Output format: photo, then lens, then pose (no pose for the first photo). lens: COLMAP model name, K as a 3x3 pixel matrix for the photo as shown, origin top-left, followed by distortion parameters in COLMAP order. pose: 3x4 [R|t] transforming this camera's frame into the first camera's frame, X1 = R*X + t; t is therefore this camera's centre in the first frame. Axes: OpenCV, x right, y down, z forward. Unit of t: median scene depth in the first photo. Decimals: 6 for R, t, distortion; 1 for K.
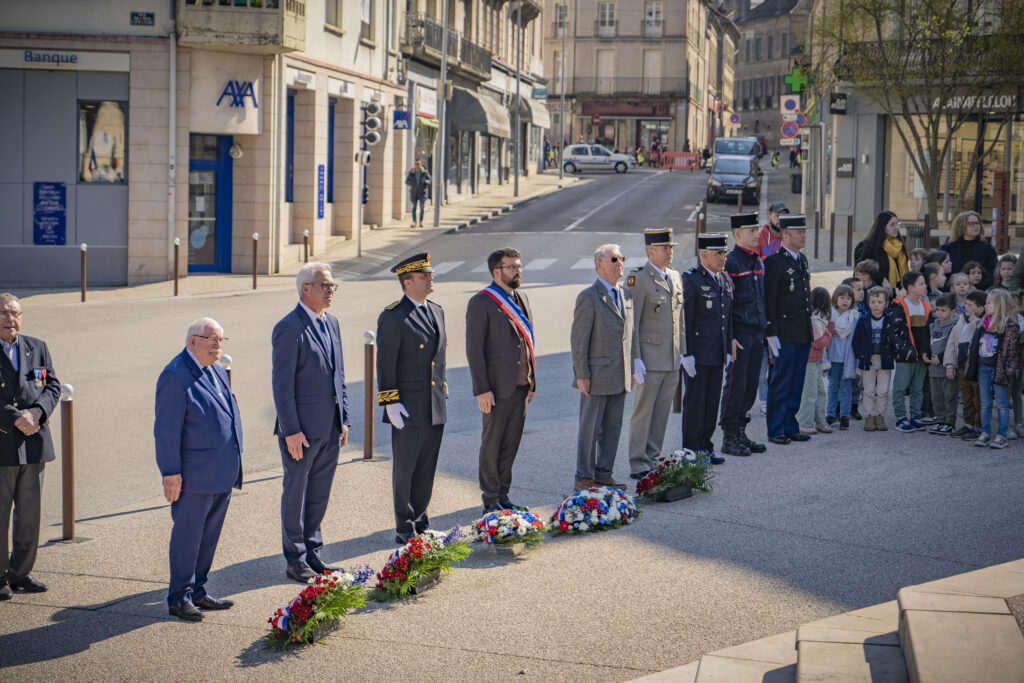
lens RADIAL K [[2016.4, 0, 508.9], [0, 2016.4, 337.6], [0, 0, 1]] dist [0.056504, 0.000000]
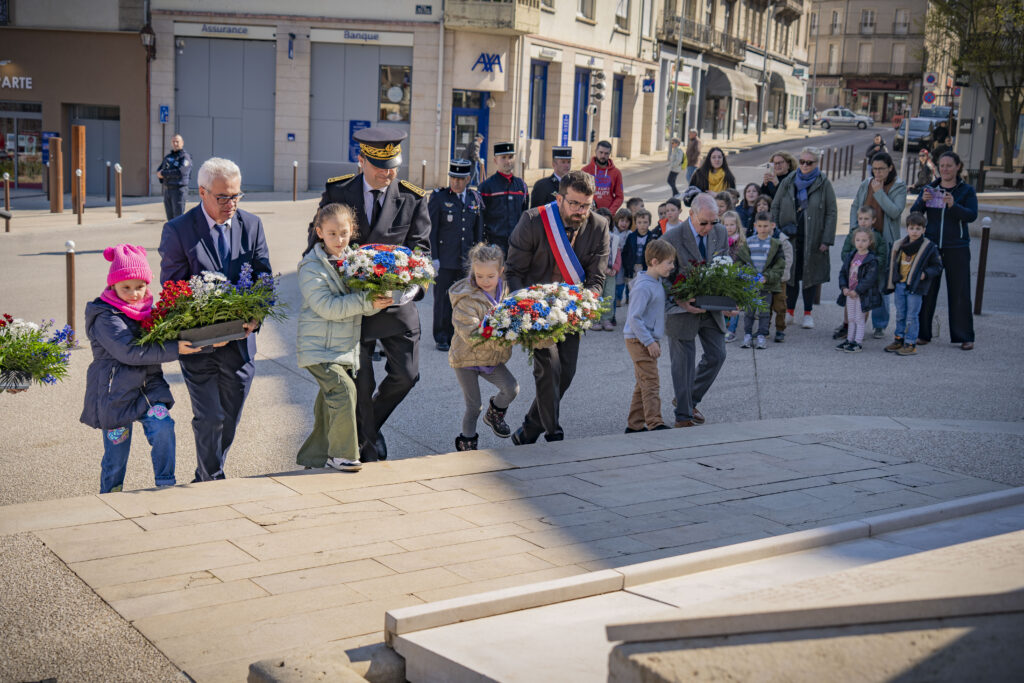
lens RADIAL K [[1295.6, 0, 505.8], [0, 1295.6, 312.4], [0, 0, 1]] dist [0.028381, 0.000000]
pose [[0.968554, 0.060696, -0.241287, 0.115662], [-0.045759, 0.996700, 0.067040, -0.004932], [0.244560, -0.053891, 0.968135, 0.093076]]
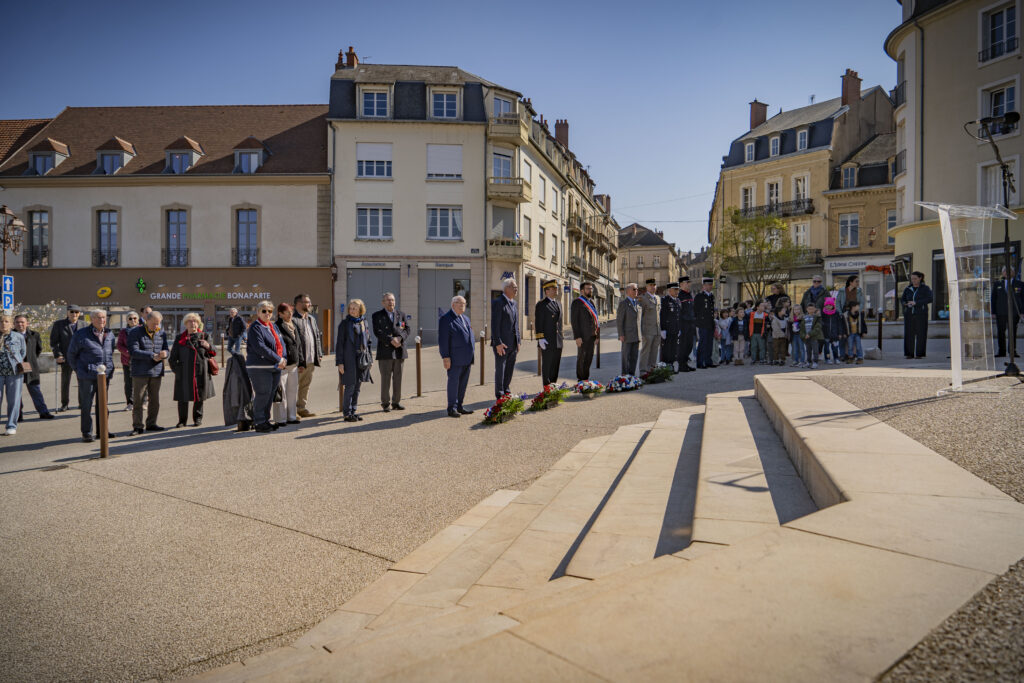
lens RADIAL K [[682.1, 0, 514.9], [0, 682.1, 335.1], [0, 0, 1]] dist [-0.028544, 0.005410]
pose [[0.990485, -0.014139, -0.136890, 0.007763], [0.005691, 0.998066, -0.061905, 0.023838], [0.137501, 0.060536, 0.988650, 0.047132]]
